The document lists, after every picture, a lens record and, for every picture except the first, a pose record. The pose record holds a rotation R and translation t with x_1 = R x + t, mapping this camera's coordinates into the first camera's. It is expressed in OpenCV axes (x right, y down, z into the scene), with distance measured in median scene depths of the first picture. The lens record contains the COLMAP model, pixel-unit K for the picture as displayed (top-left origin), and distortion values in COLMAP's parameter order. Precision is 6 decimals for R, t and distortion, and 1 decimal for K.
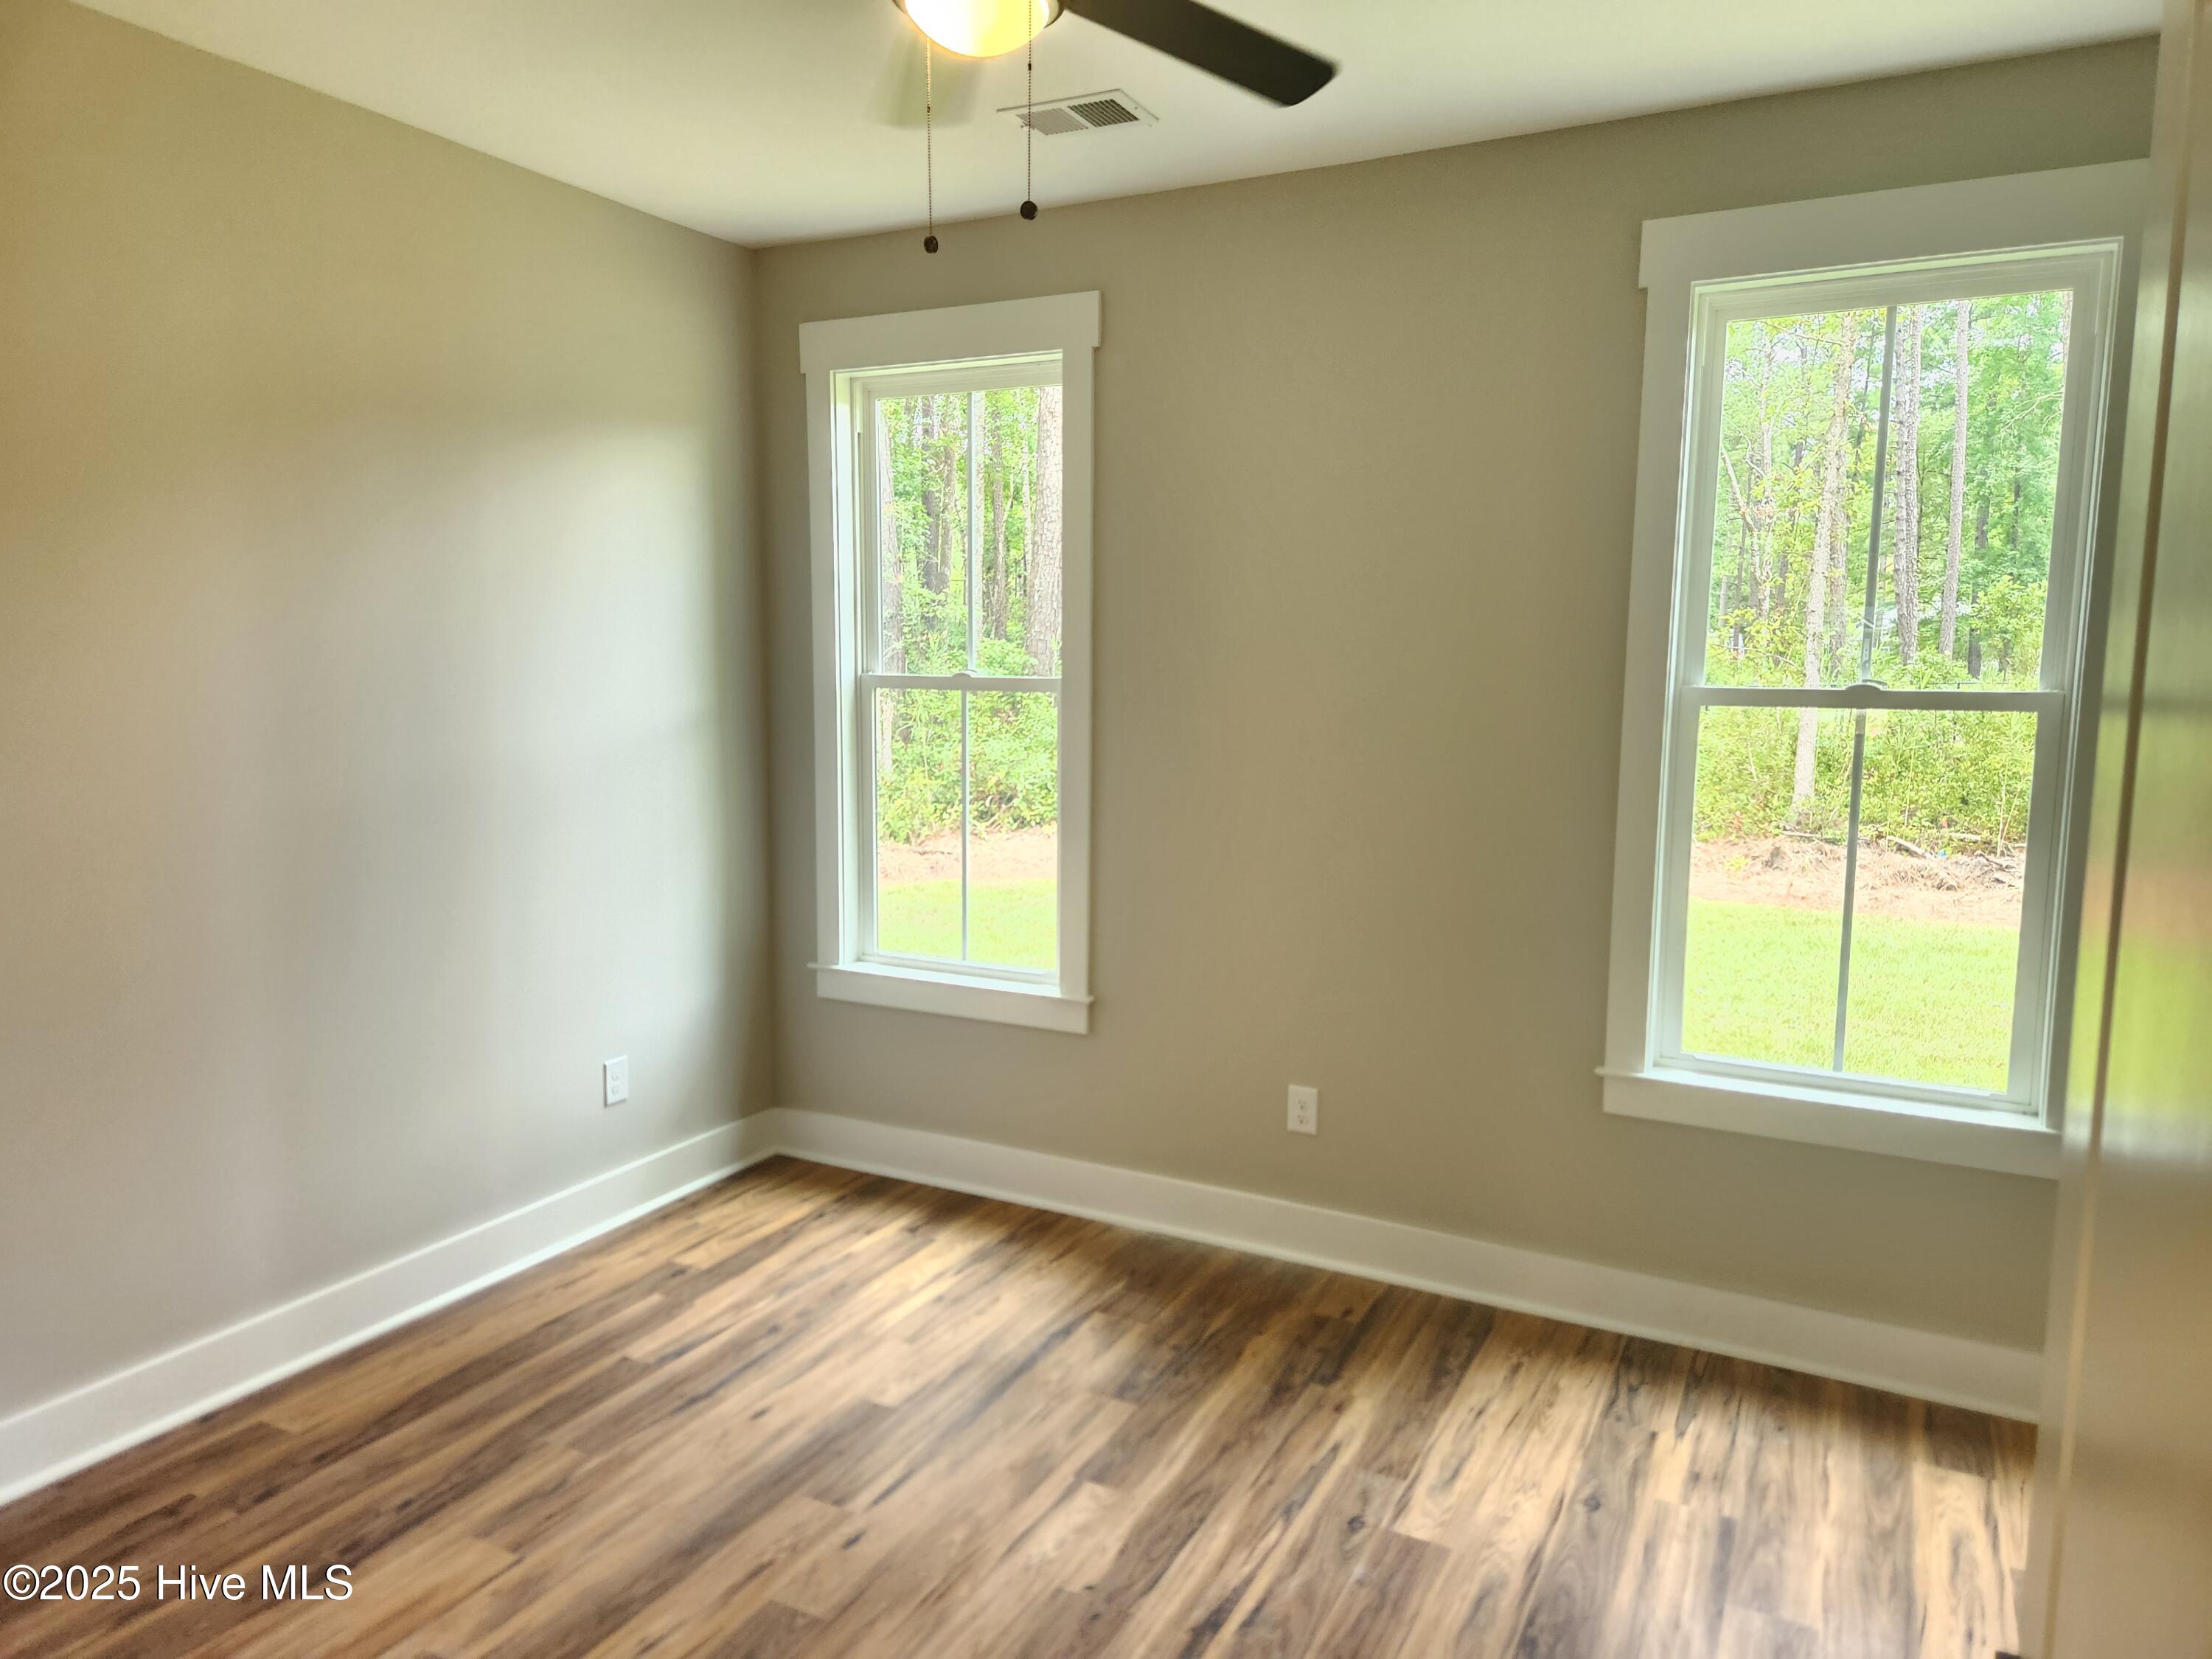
lens RADIAL K [[1532.1, 0, 1106.0], [0, 1532.1, 829.5], [0, 0, 1]] dist [0.135787, -0.066593]
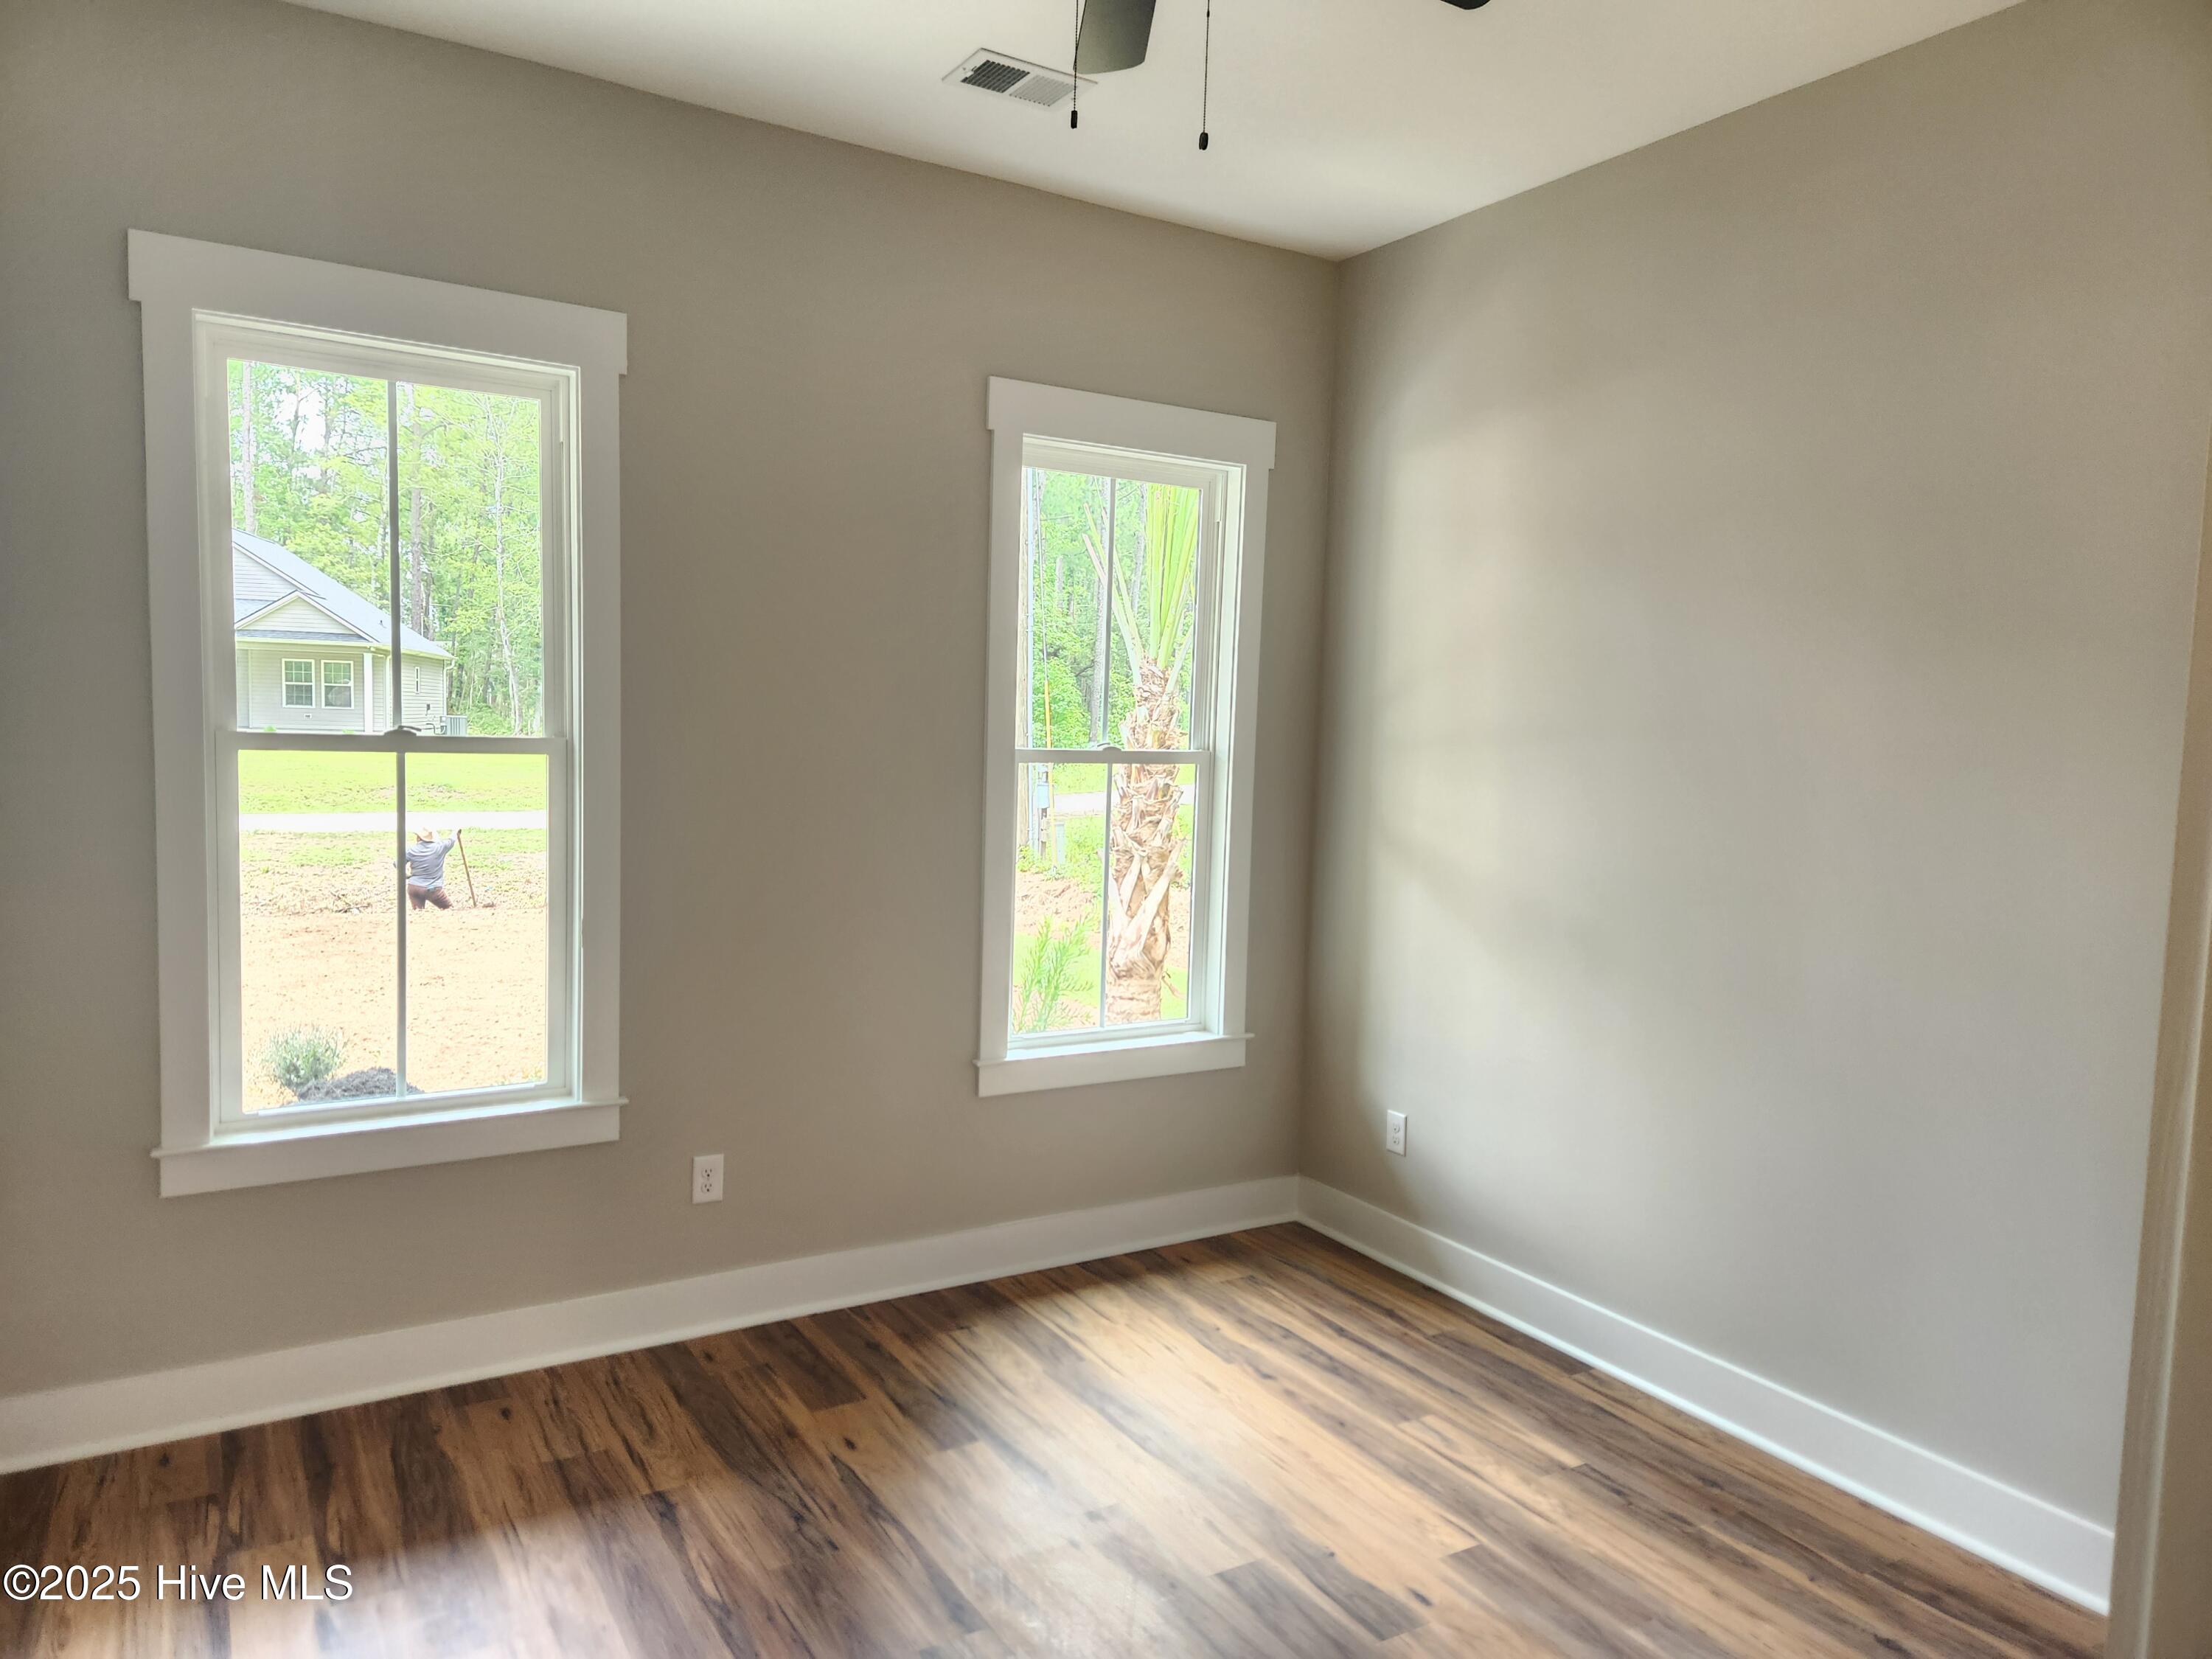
lens RADIAL K [[1504.0, 0, 1066.9], [0, 1504.0, 830.5], [0, 0, 1]] dist [0.067049, -0.064622]
pose [[0.528248, -0.052753, 0.847450, -0.556286], [0.071103, 0.997311, 0.017761, -0.038099], [-0.846108, 0.050874, 0.530578, 0.284943]]
